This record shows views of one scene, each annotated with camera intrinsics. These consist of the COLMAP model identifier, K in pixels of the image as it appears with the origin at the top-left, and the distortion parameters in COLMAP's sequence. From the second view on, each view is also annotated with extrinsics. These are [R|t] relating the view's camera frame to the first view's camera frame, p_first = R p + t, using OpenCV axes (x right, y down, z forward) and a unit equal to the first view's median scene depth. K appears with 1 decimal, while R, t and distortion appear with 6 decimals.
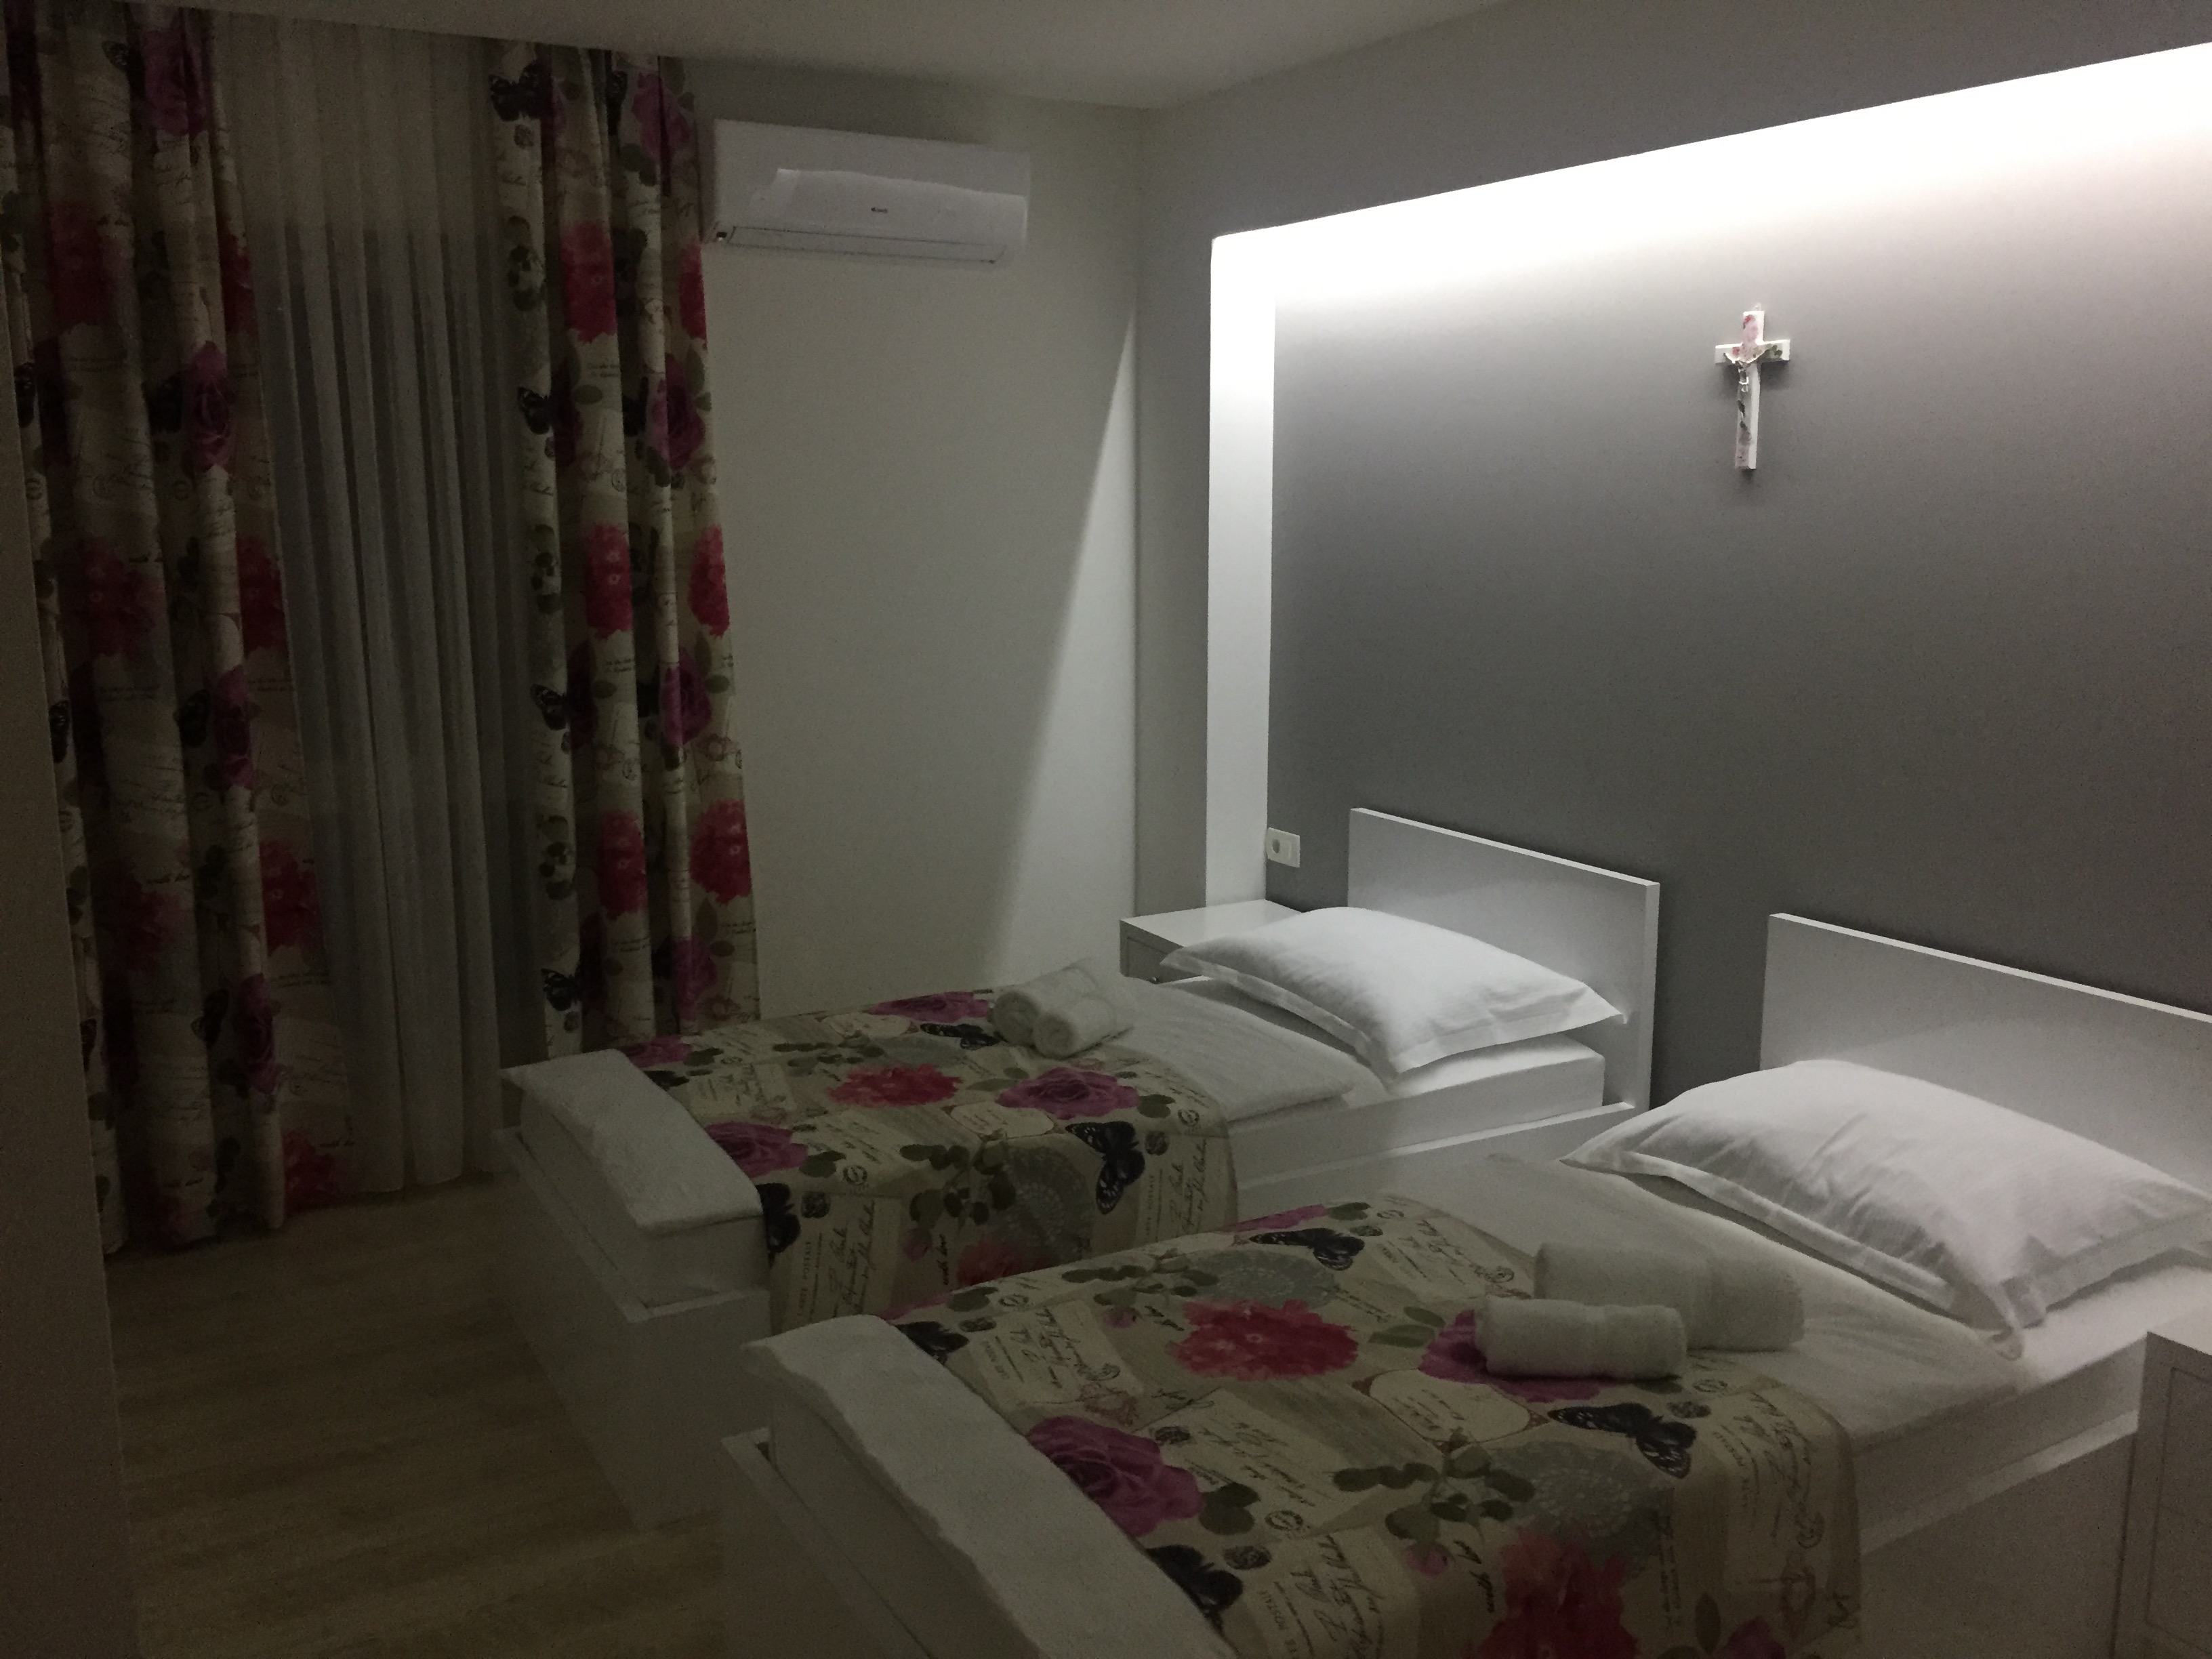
lens RADIAL K [[1898.6, 0, 1106.0], [0, 1898.6, 829.5], [0, 0, 1]] dist [0.088352, -0.137997]
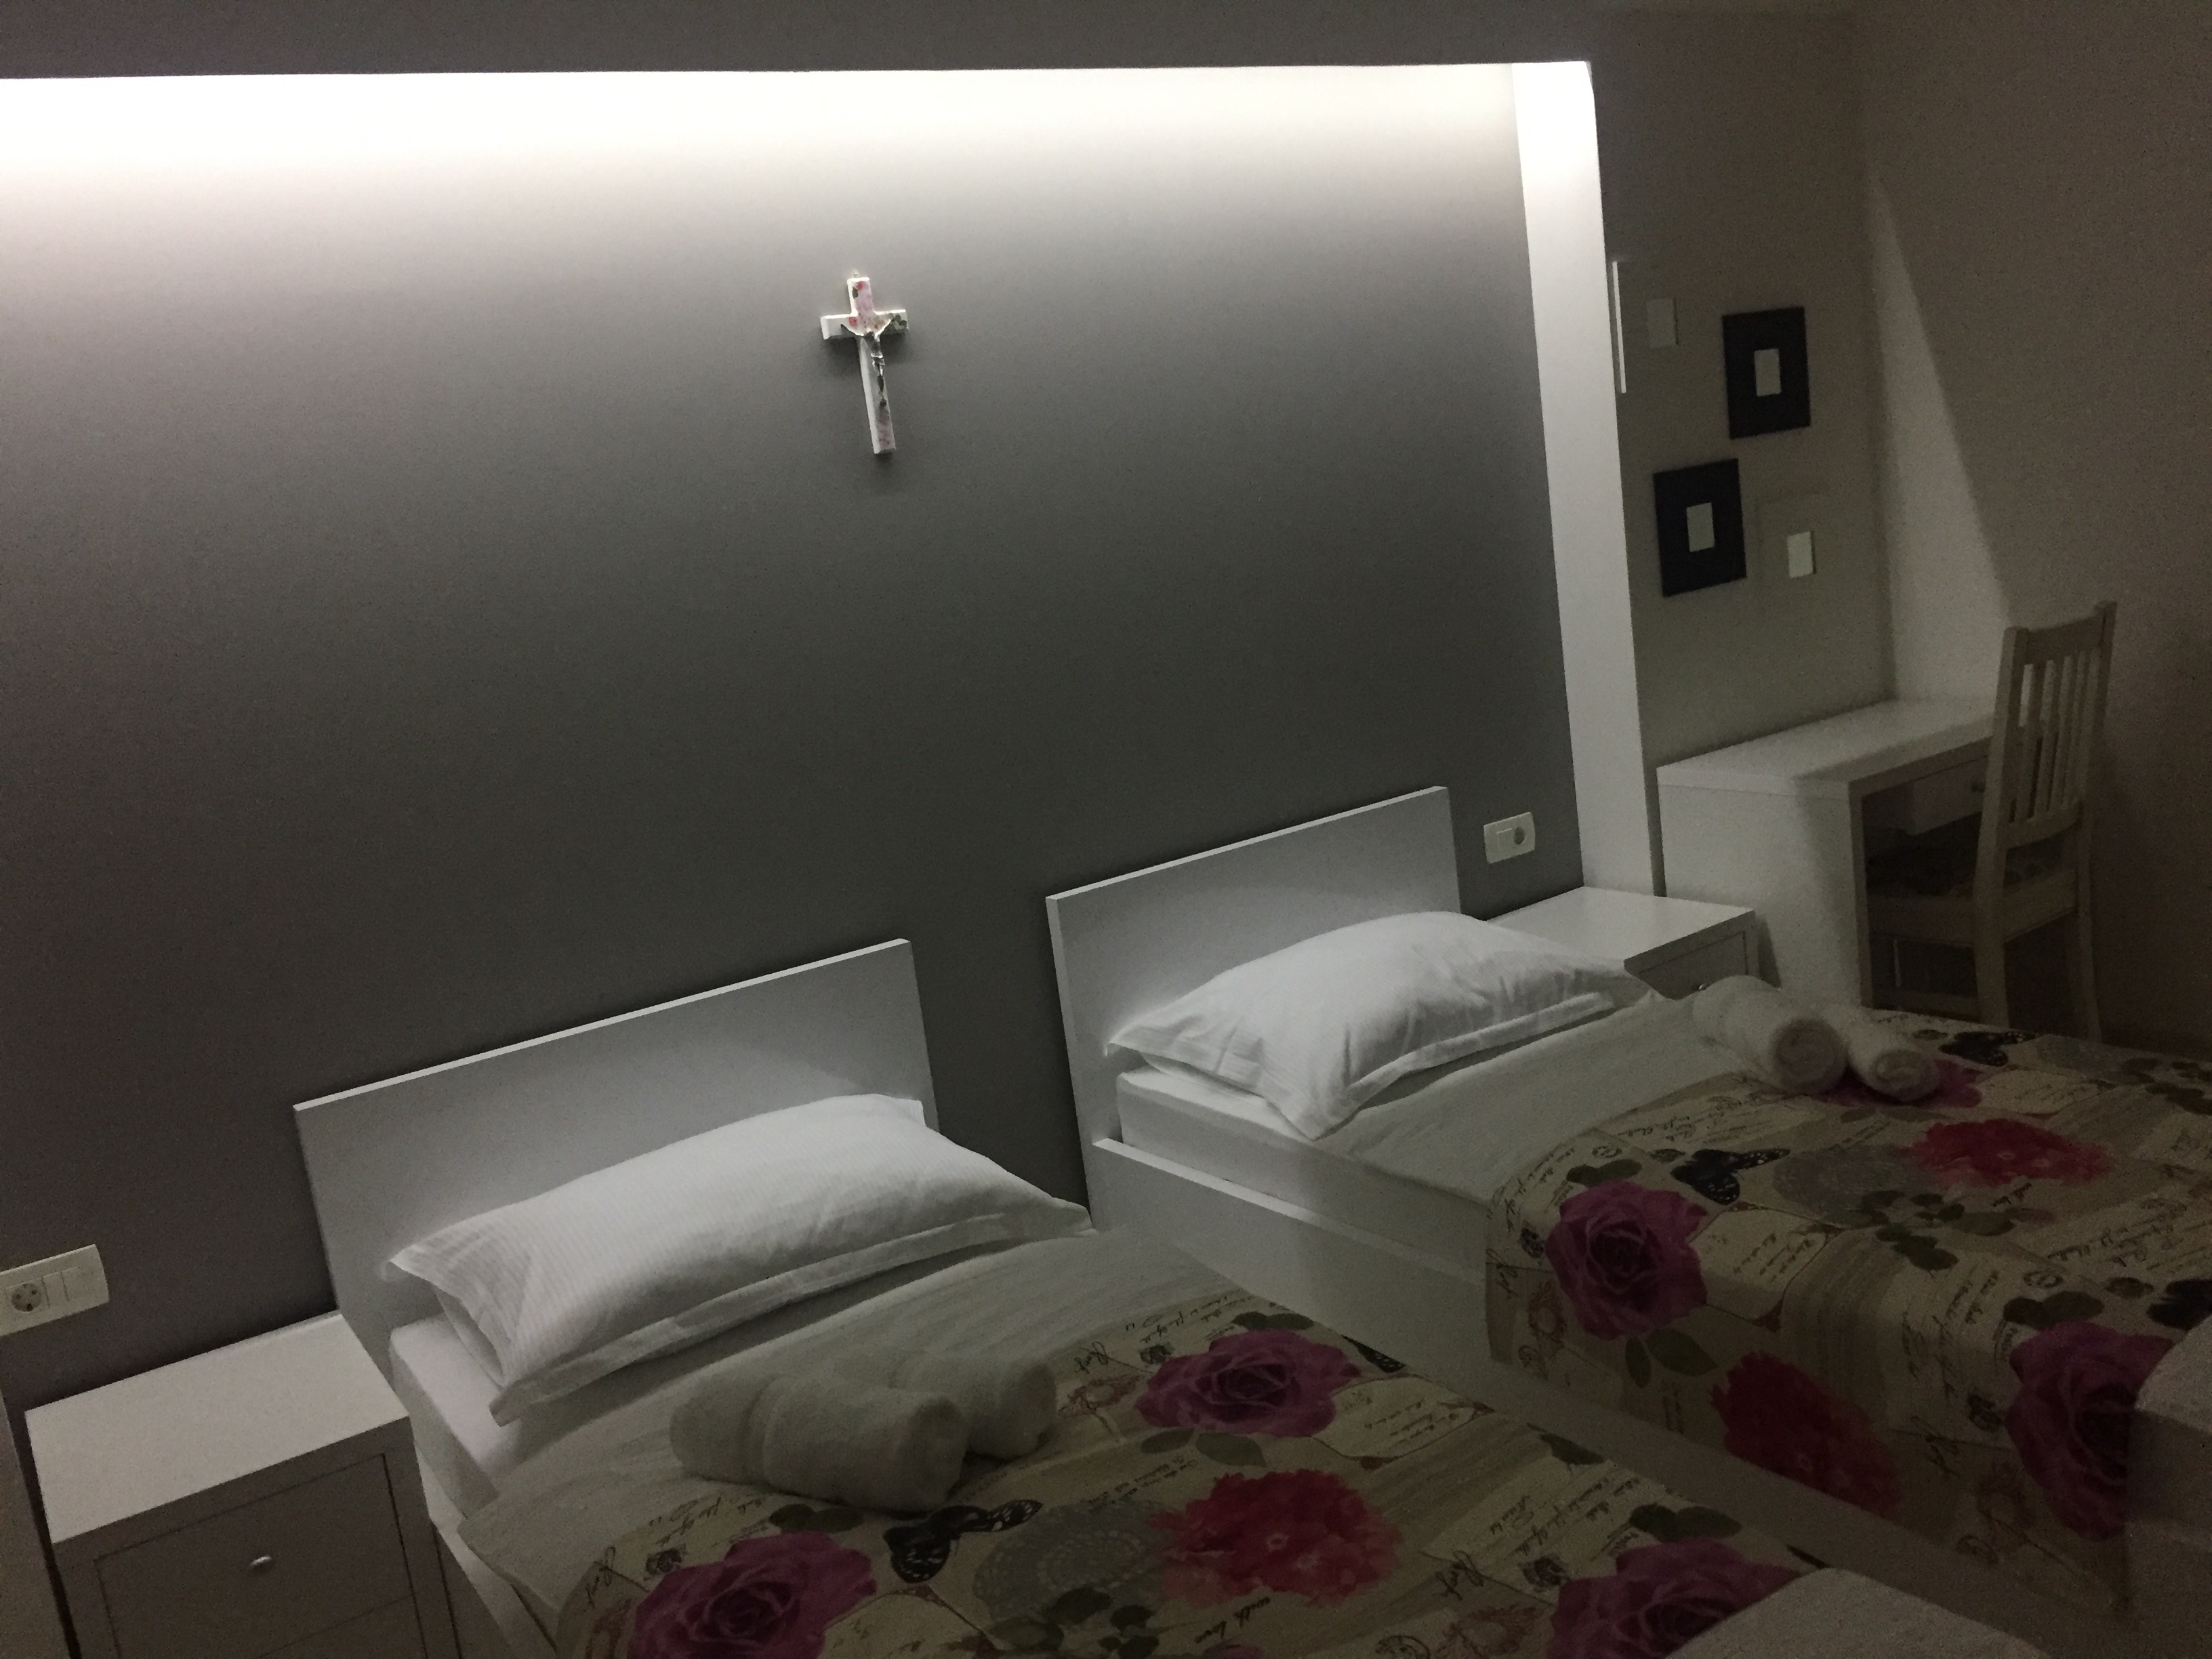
lens RADIAL K [[1898.6, 0, 1106.0], [0, 1898.6, 829.5], [0, 0, 1]] dist [0.088352, -0.137997]
pose [[-0.071442, -0.175798, 0.981830, -0.627992], [0.316854, 0.929359, 0.189459, -0.172033], [-0.945780, 0.324632, -0.010693, 1.039169]]
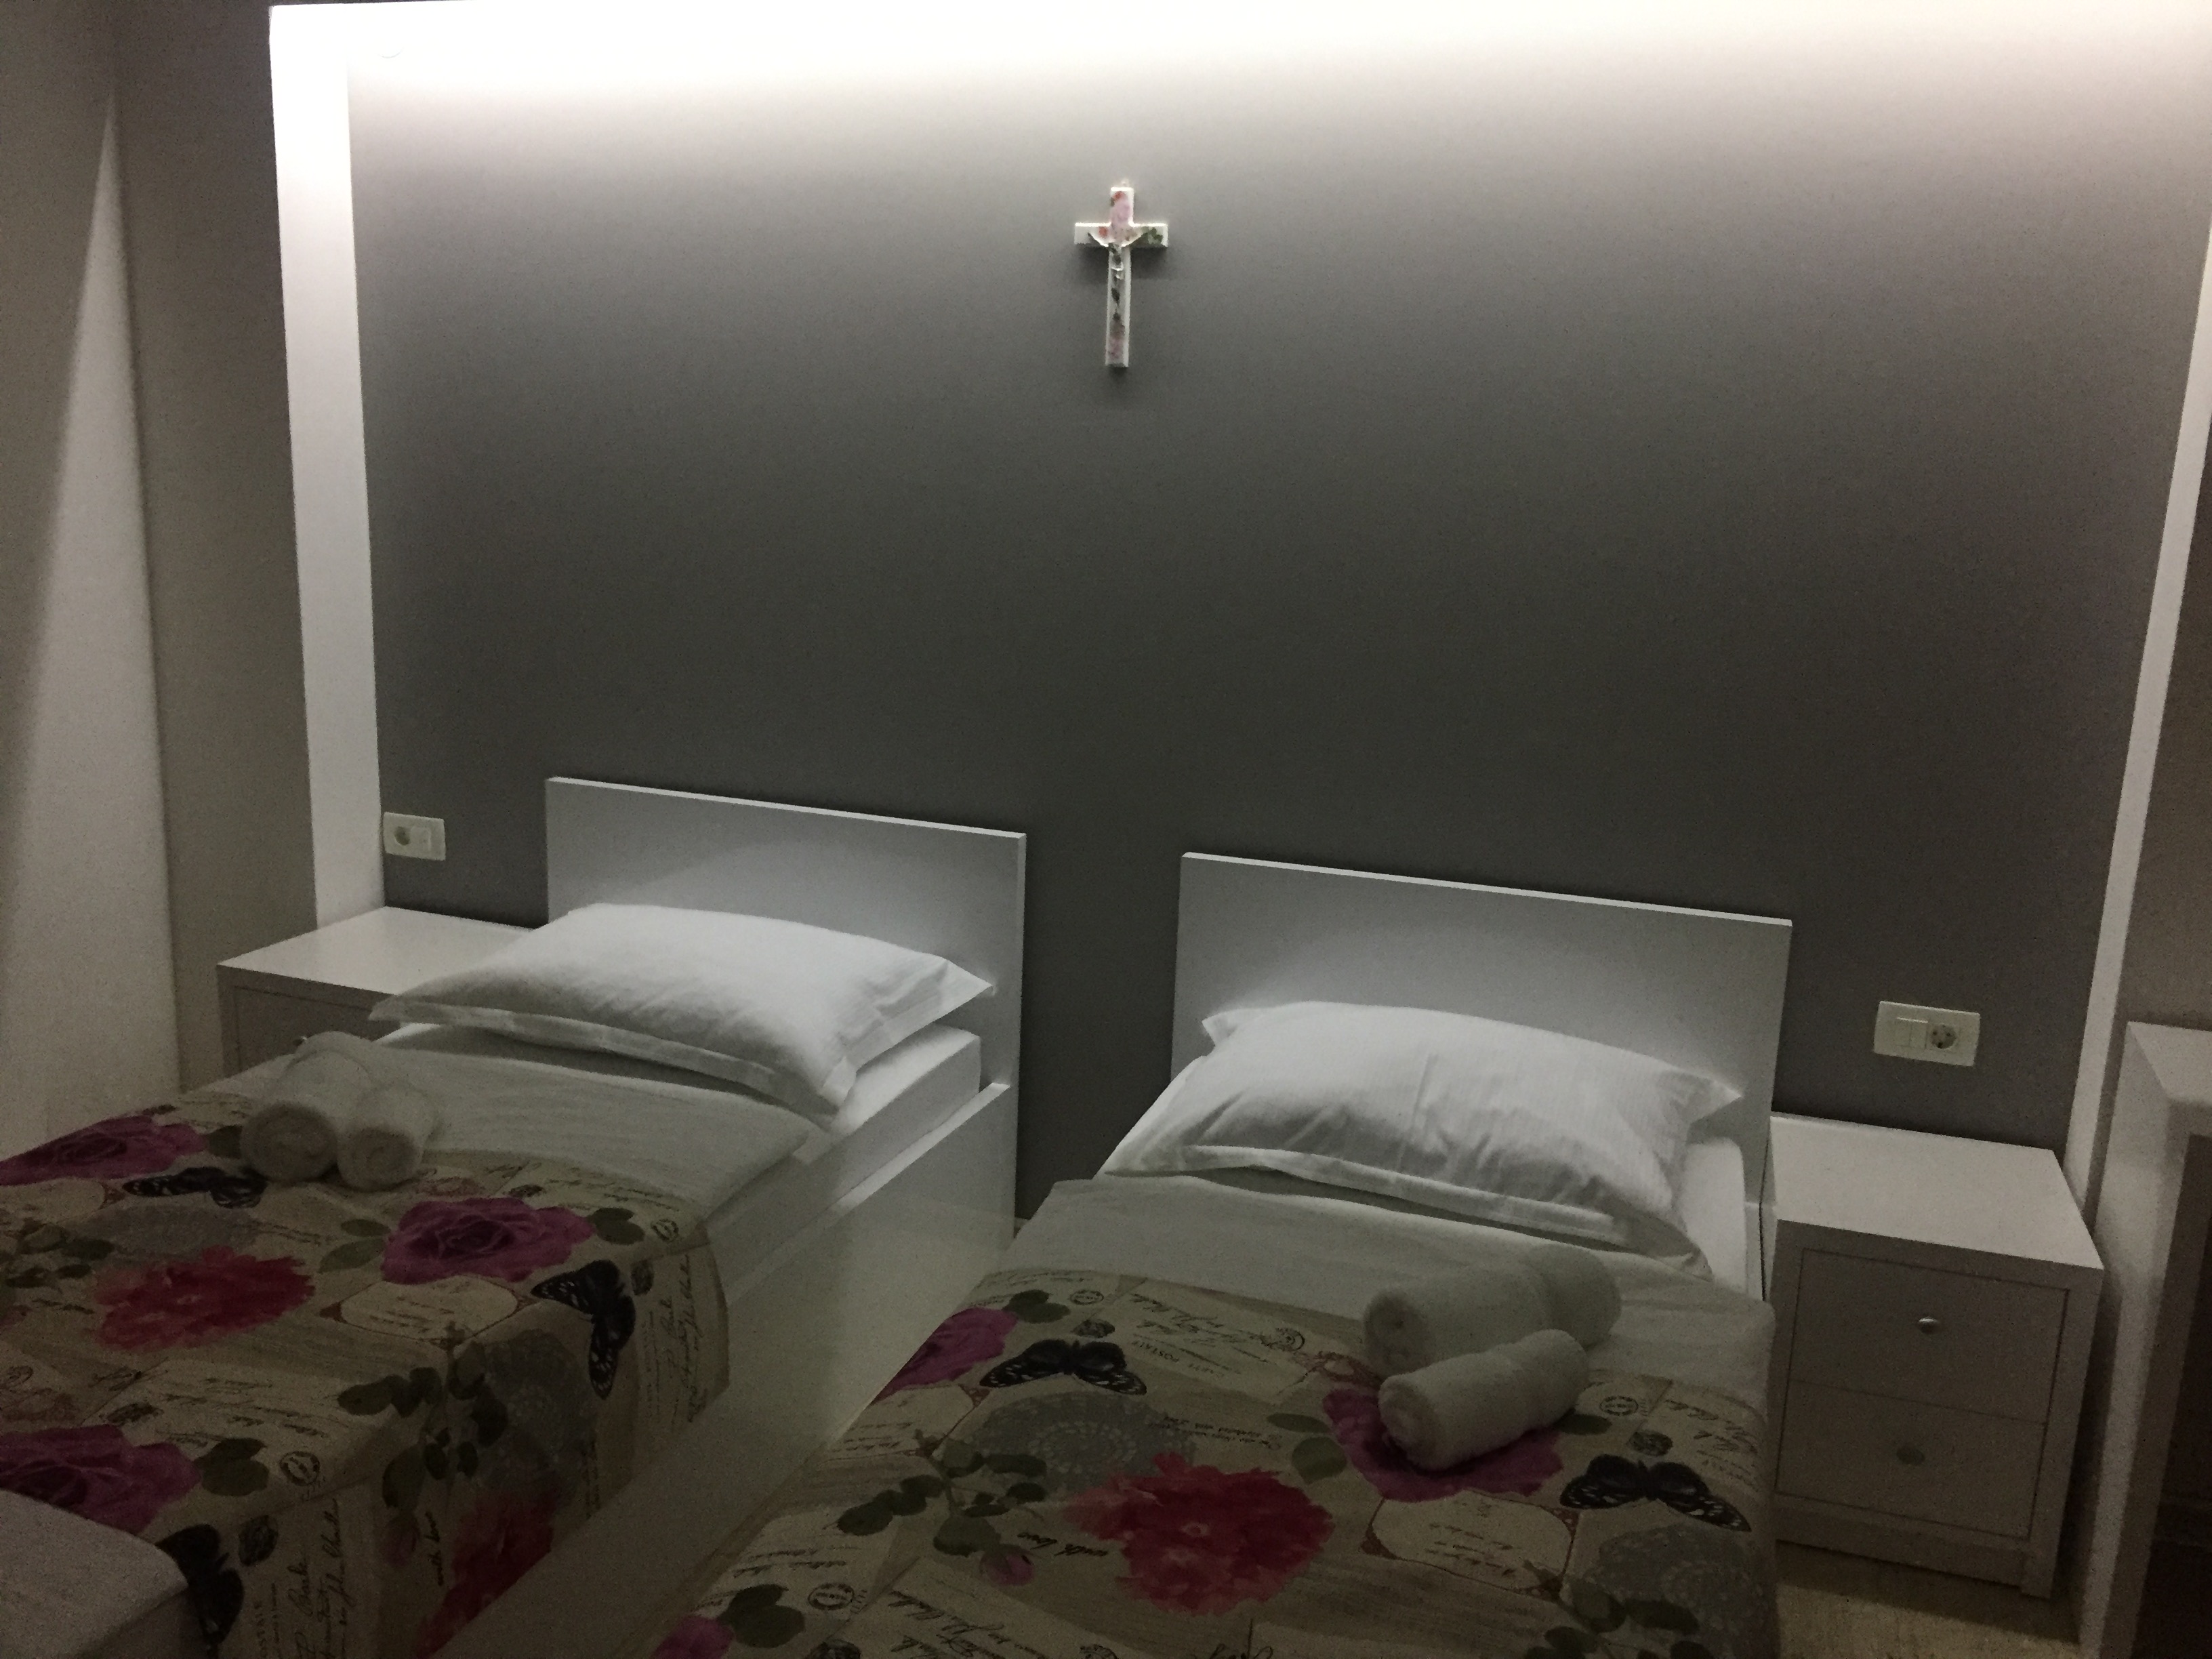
lens RADIAL K [[1898.6, 0, 1106.0], [0, 1898.6, 829.5], [0, 0, 1]] dist [0.088352, -0.137997]
pose [[0.756622, -0.110544, 0.644440, -0.290220], [0.081572, 0.993863, 0.074711, -0.042646], [-0.648744, -0.003959, 0.760996, 0.345326]]
